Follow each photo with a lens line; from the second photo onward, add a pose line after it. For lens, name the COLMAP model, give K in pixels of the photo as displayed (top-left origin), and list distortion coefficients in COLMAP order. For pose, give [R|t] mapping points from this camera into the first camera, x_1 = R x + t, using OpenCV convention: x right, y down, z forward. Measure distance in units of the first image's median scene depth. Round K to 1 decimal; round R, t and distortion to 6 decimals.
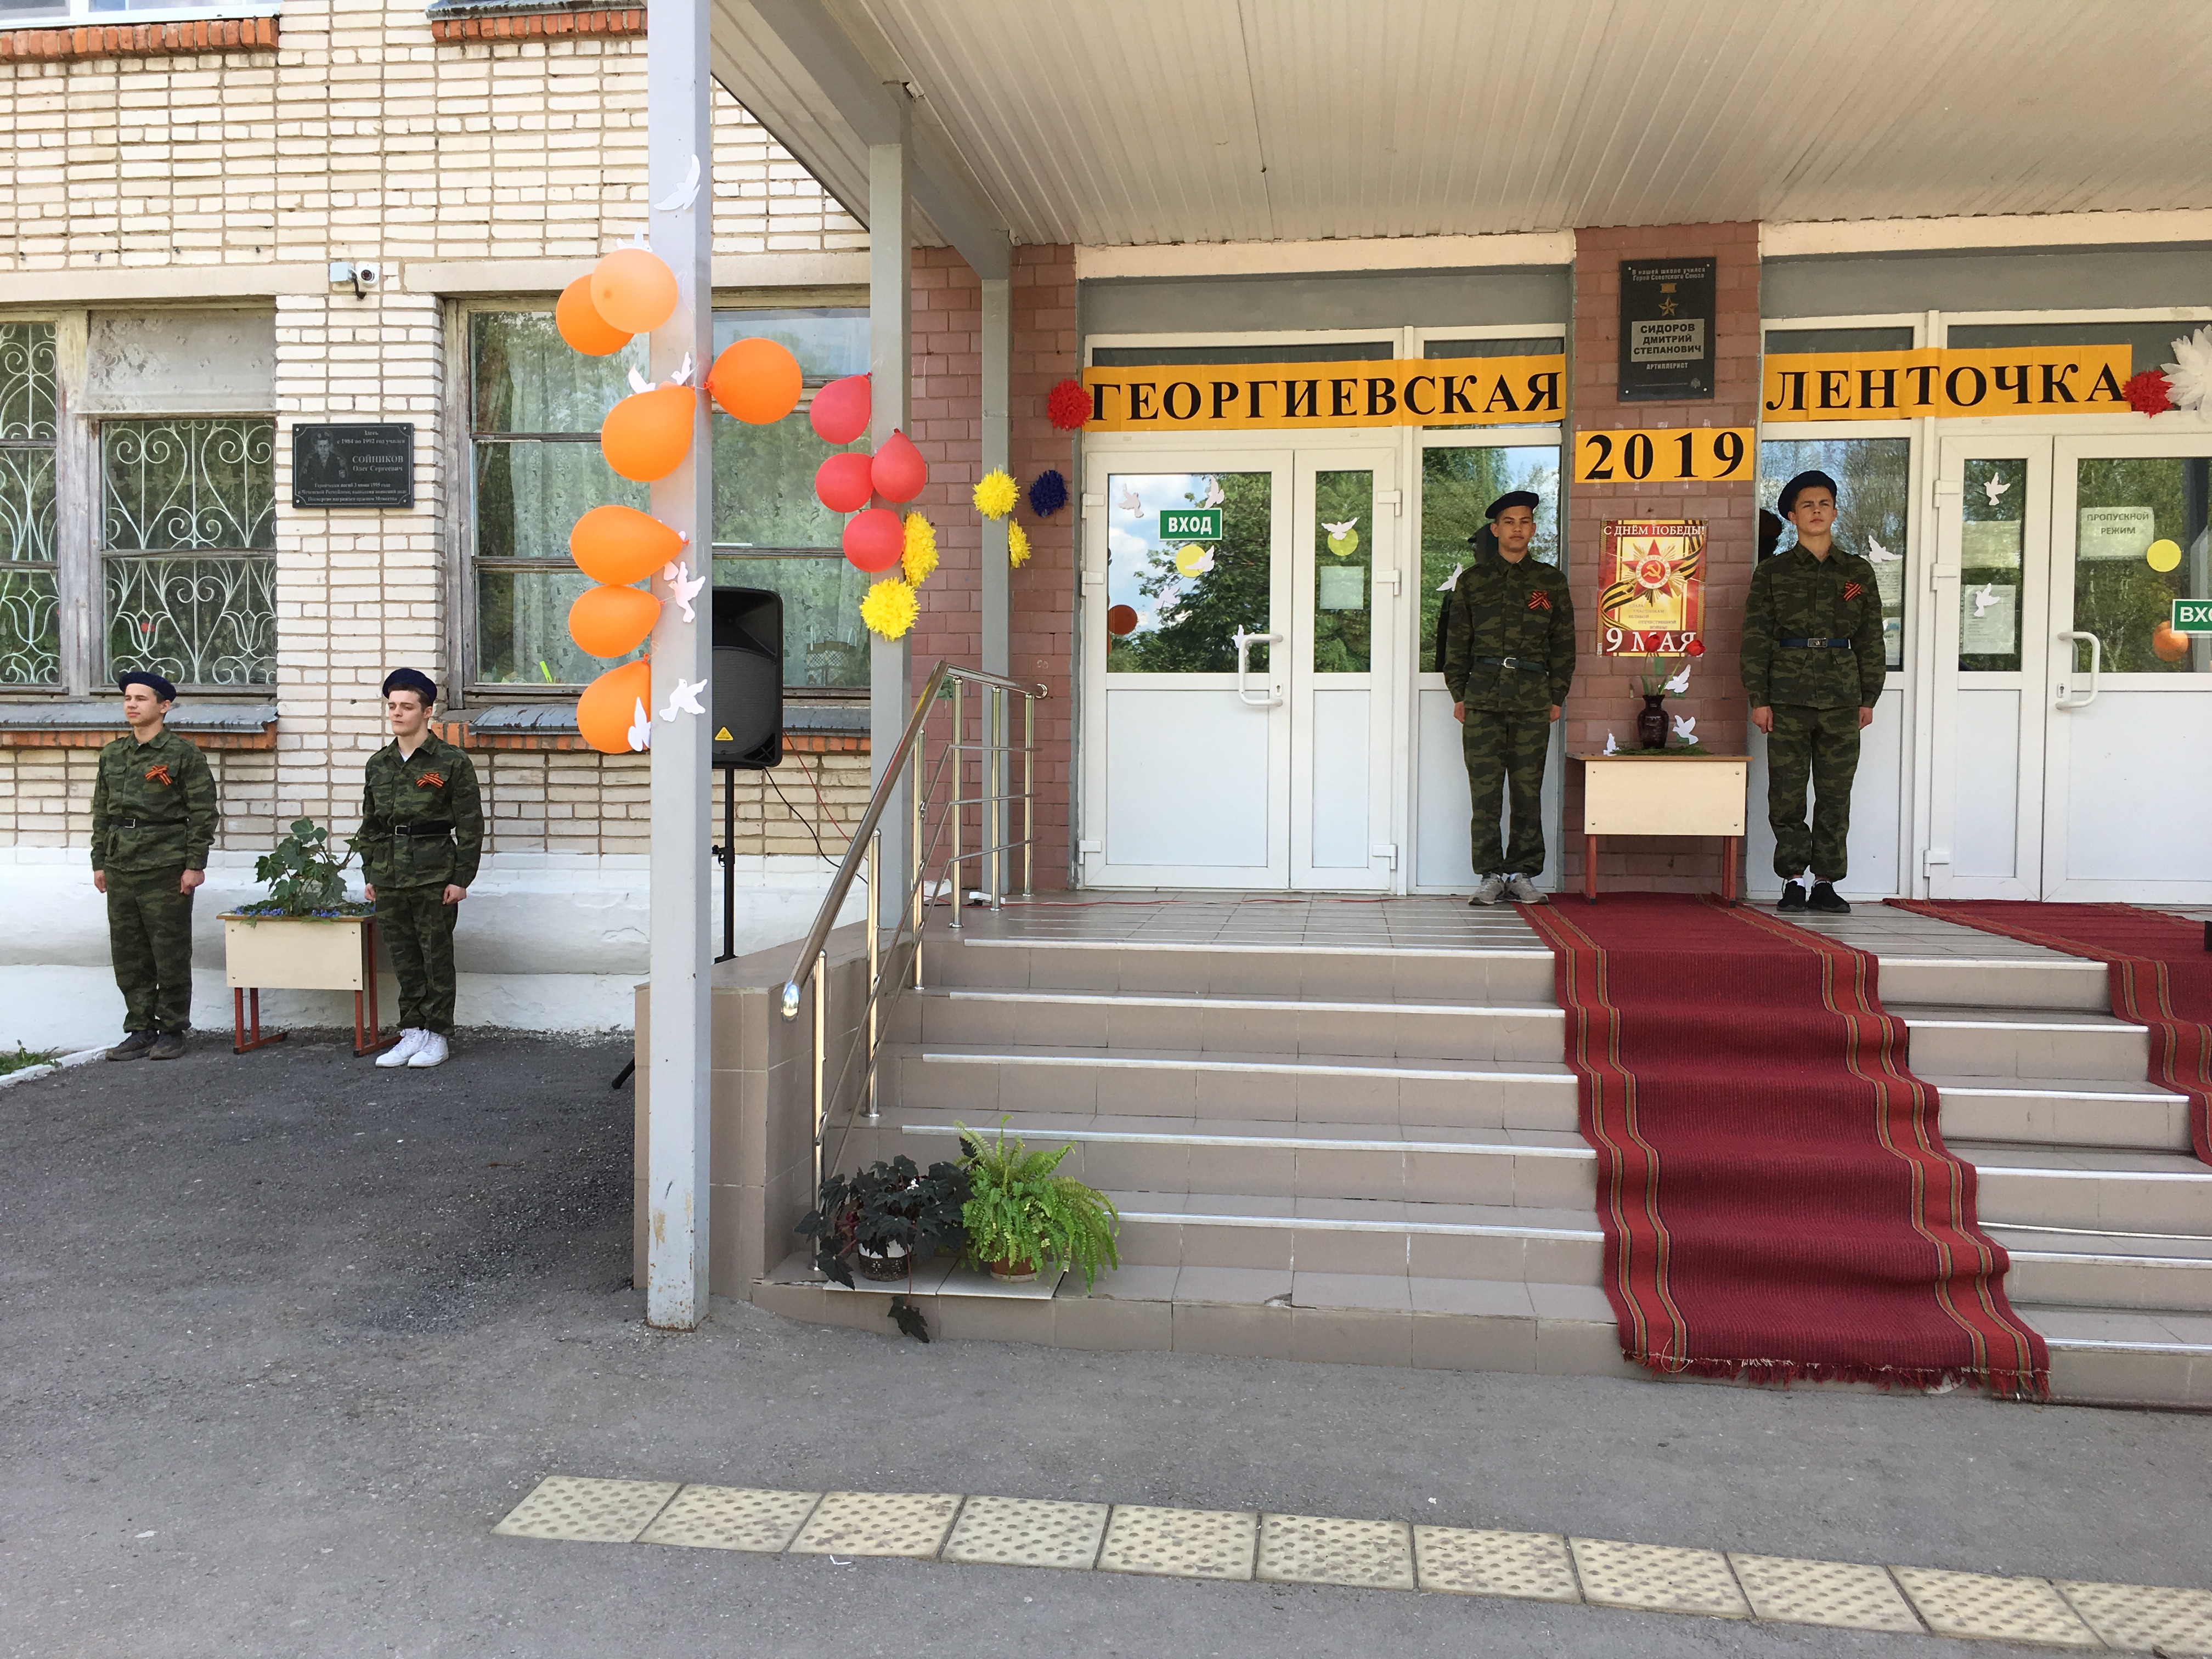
lens RADIAL K [[1853.2, 0, 1118.1], [0, 1853.2, 823.3], [0, 0, 1]] dist [0.096700, -0.132343]
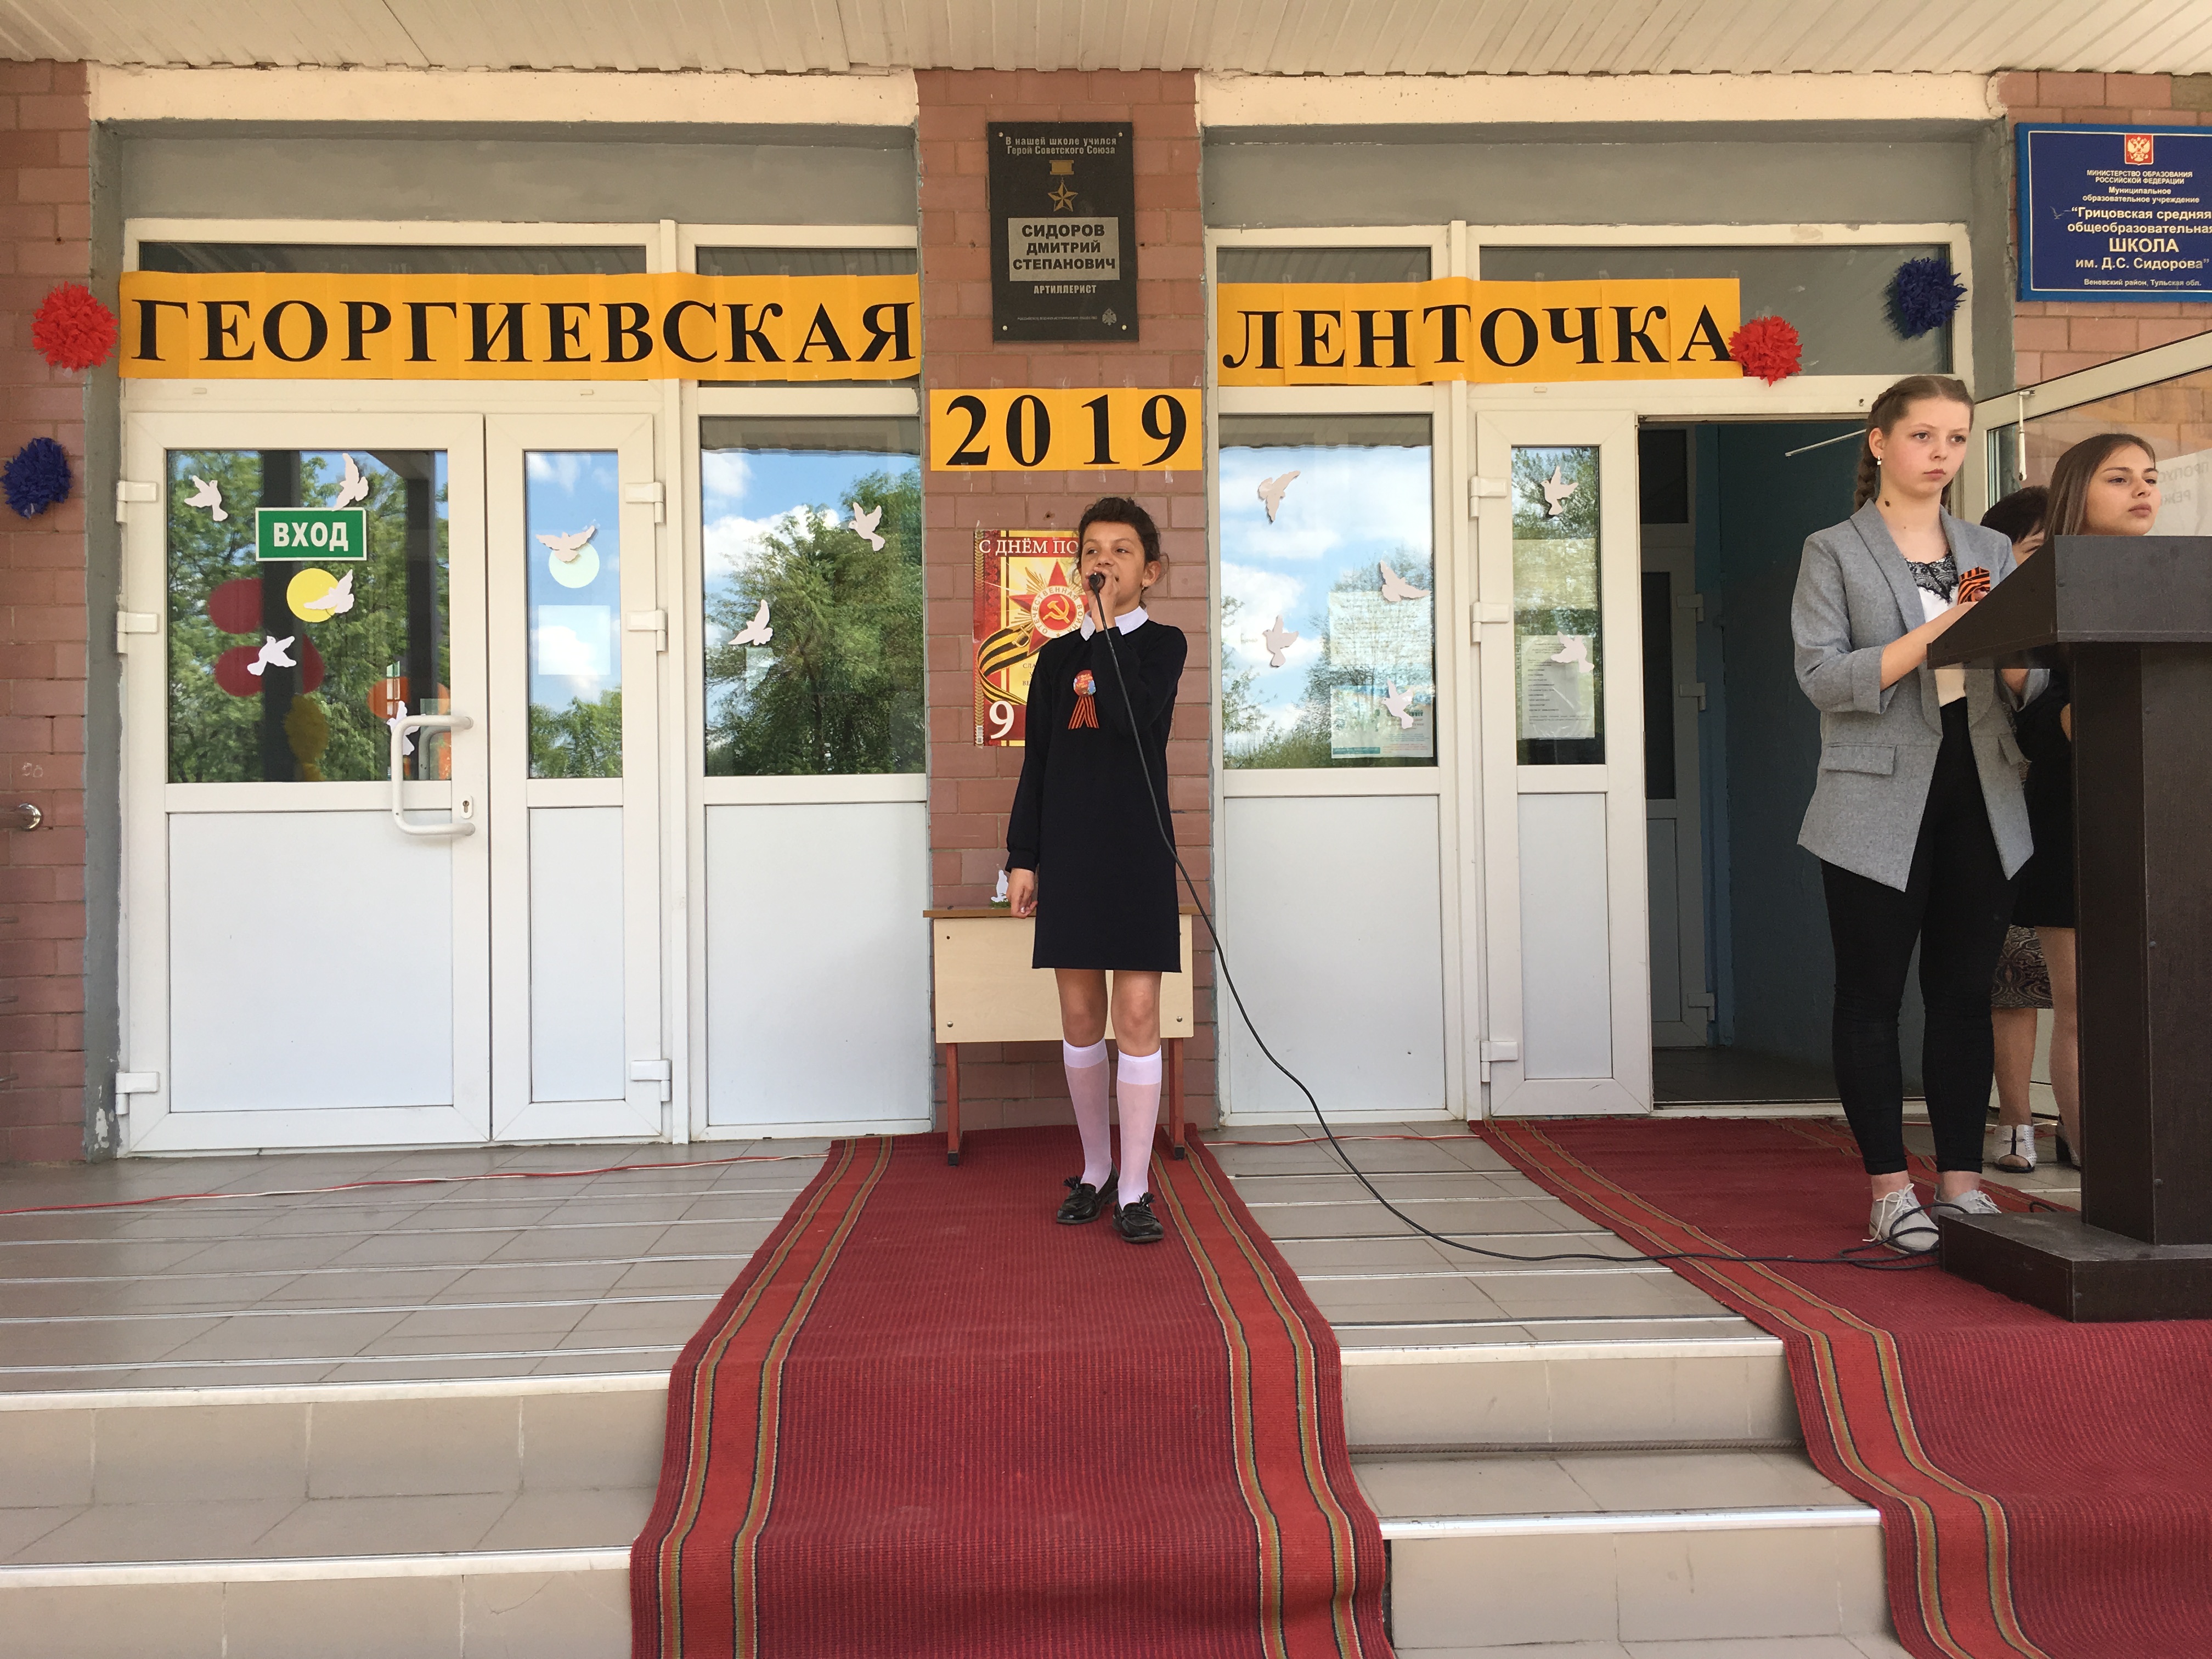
lens RADIAL K [[1870.7, 0, 1099.3], [0, 1870.7, 821.0], [0, 0, 1]] dist [0.087813, -0.125802]
pose [[0.984826, -0.017274, 0.172683, 0.181735], [0.028932, 0.997451, -0.065225, -0.022016], [-0.171116, 0.069232, 0.982815, 0.366297]]
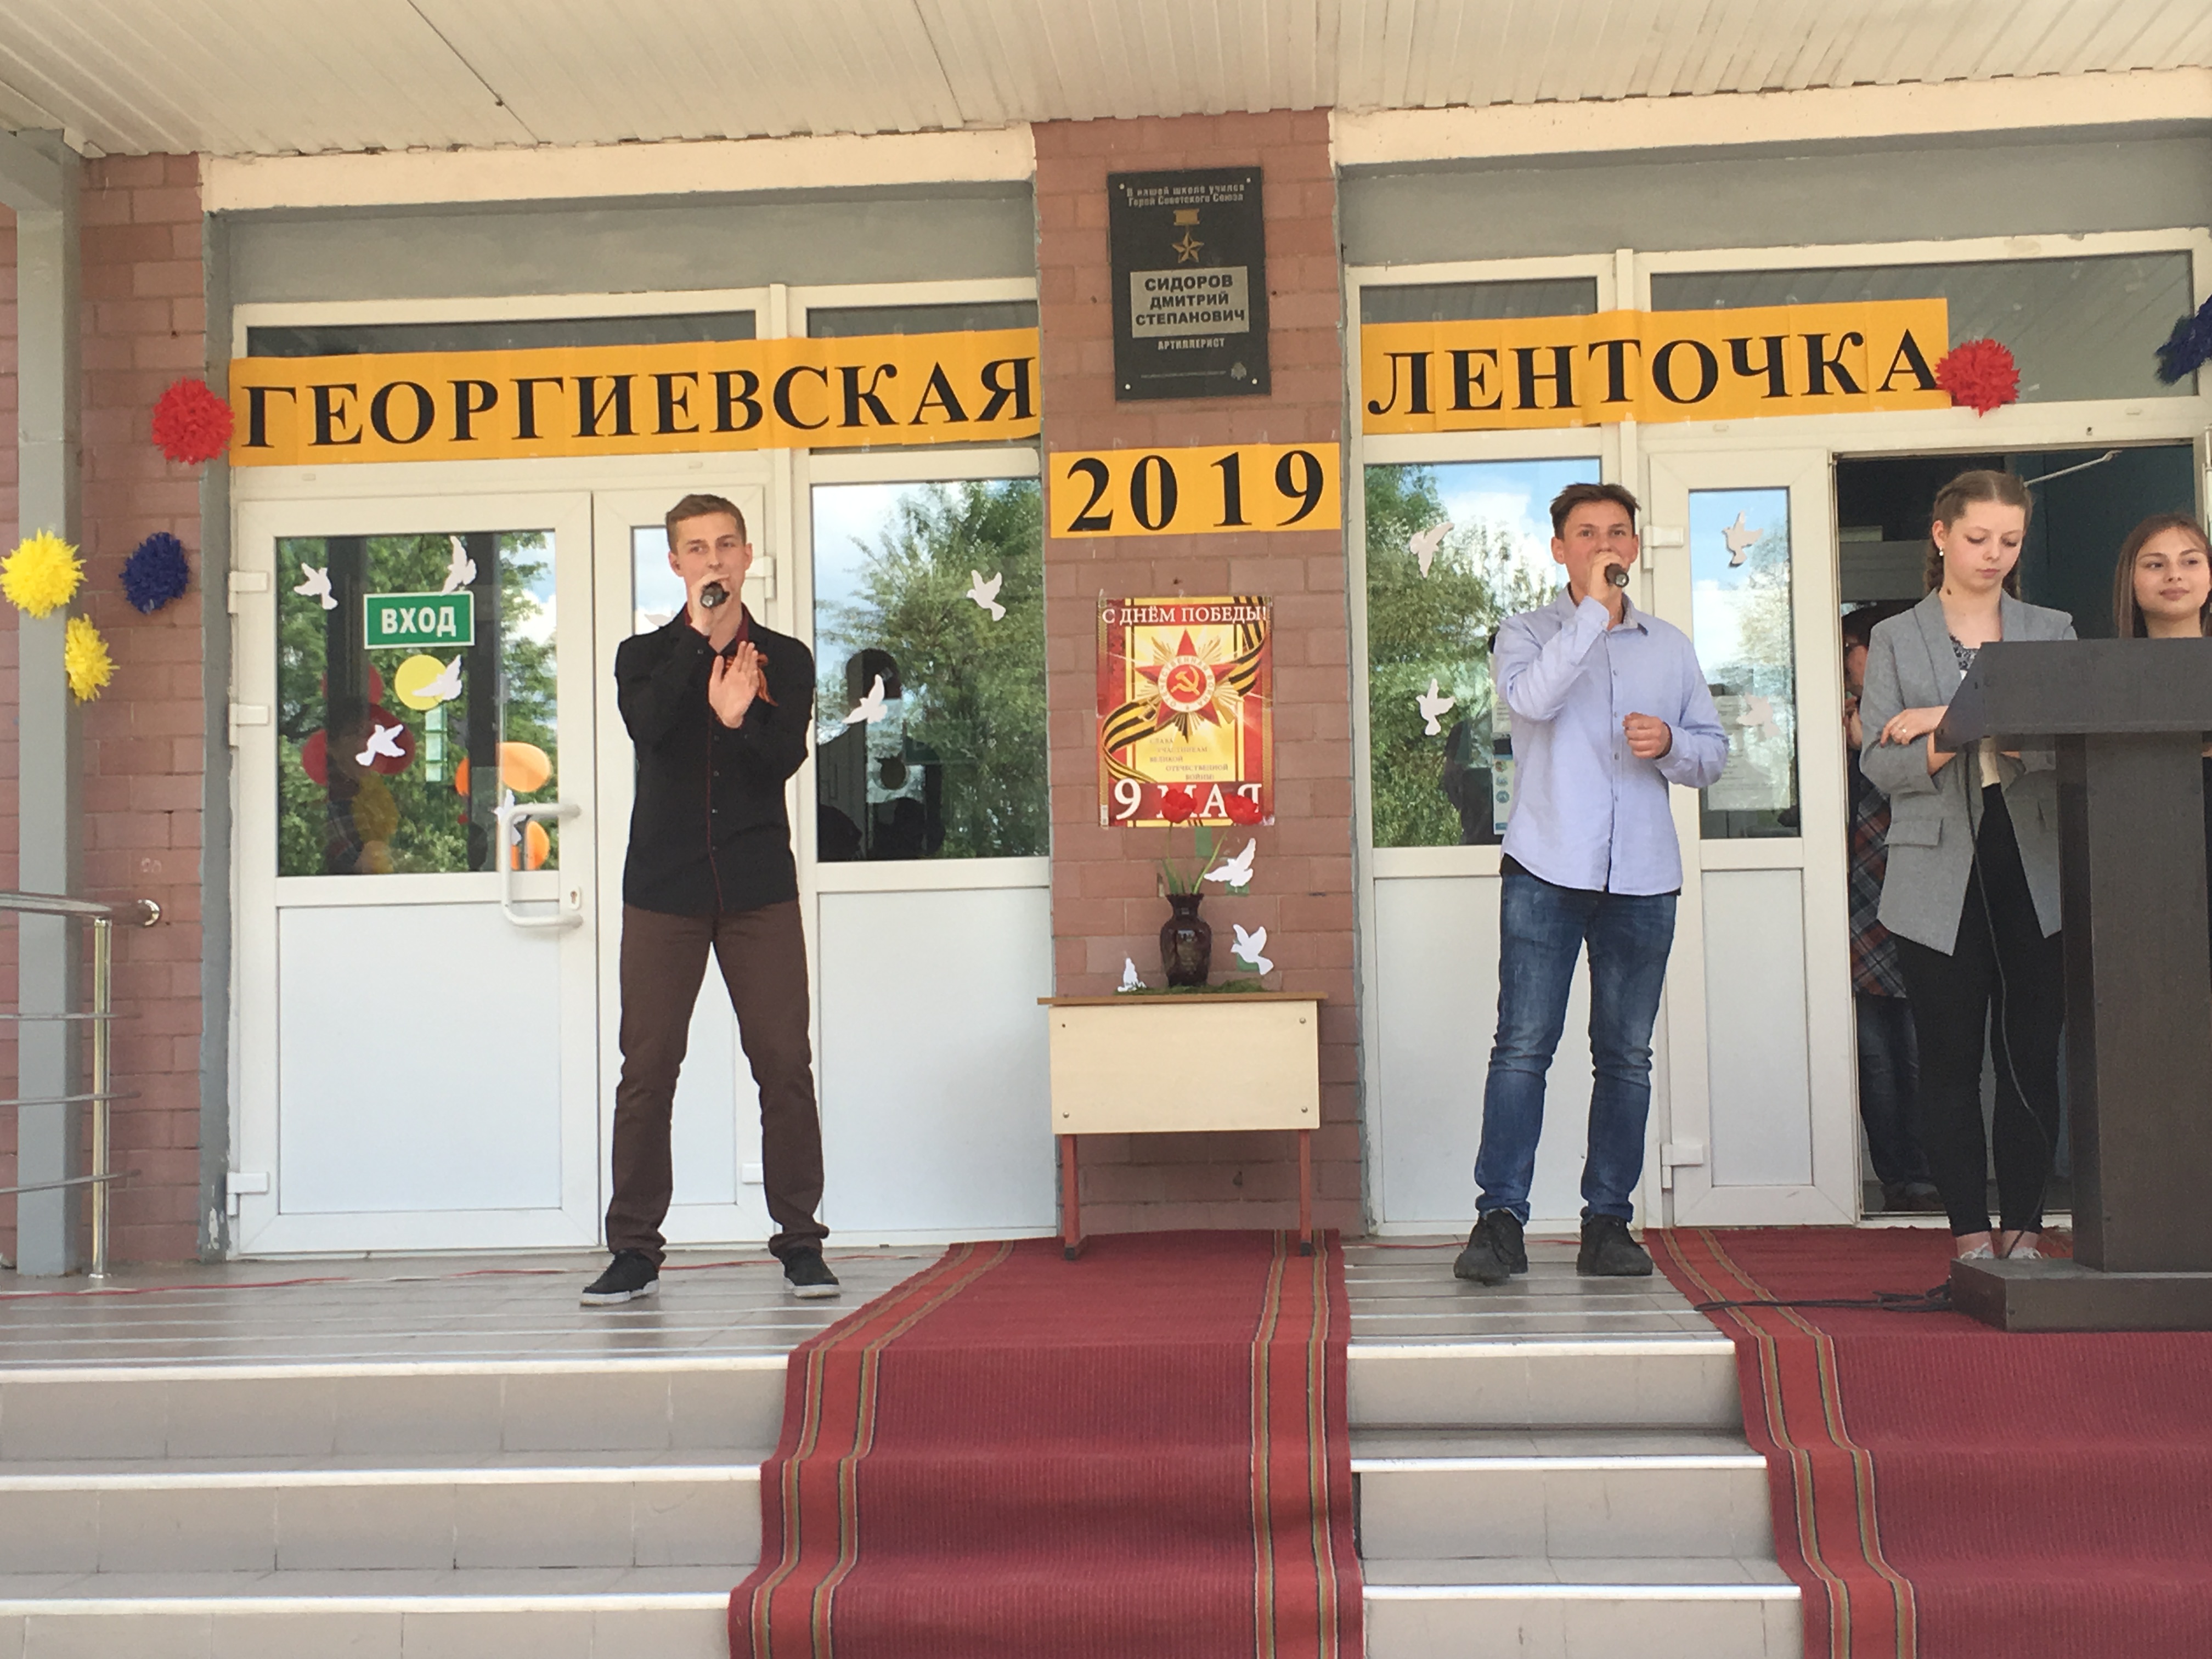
lens RADIAL K [[3022.5, 0, 1099.7], [0, 3022.5, 773.6], [0, 0, 1]] dist [0.052878, 0.067840]
pose [[0.998005, -0.024451, 0.058209, 0.194214], [0.031433, 0.992003, -0.122238, 0.007730], [-0.054755, 0.123823, 0.990792, 0.062712]]
